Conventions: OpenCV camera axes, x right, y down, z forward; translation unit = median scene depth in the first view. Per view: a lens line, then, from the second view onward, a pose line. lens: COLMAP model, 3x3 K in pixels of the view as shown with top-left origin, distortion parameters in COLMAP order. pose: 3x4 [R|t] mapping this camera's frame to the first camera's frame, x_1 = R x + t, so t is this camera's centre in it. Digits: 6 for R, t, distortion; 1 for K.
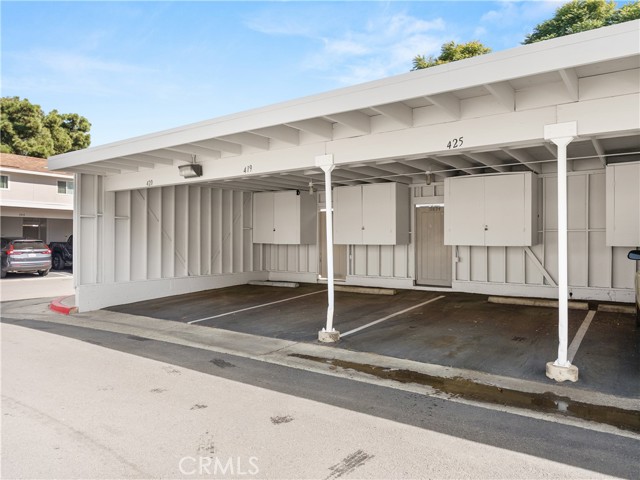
lens RADIAL K [[454.4, 0, 320.9], [0, 454.4, 240.4], [0, 0, 1]] dist [-0.001378, 0.006429]
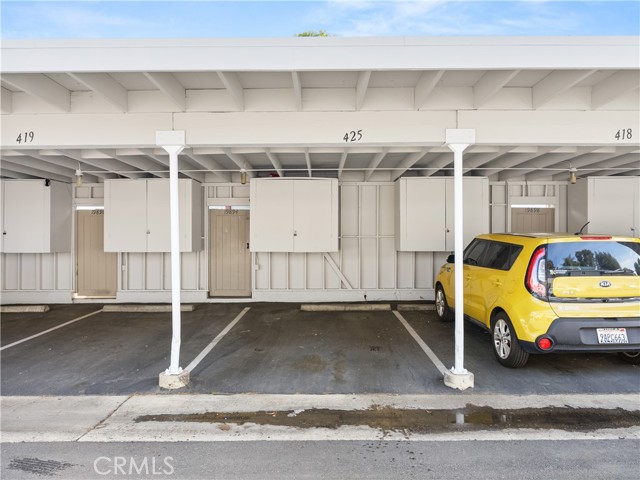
lens RADIAL K [[454.4, 0, 320.4], [0, 454.4, 236.6], [0, 0, 1]] dist [-0.001378, 0.006429]
pose [[0.816099, 0.007000, 0.577870, -0.177559], [0.004781, 0.999811, -0.018863, -0.002536], [-0.577893, 0.018157, 0.815911, 0.220214]]
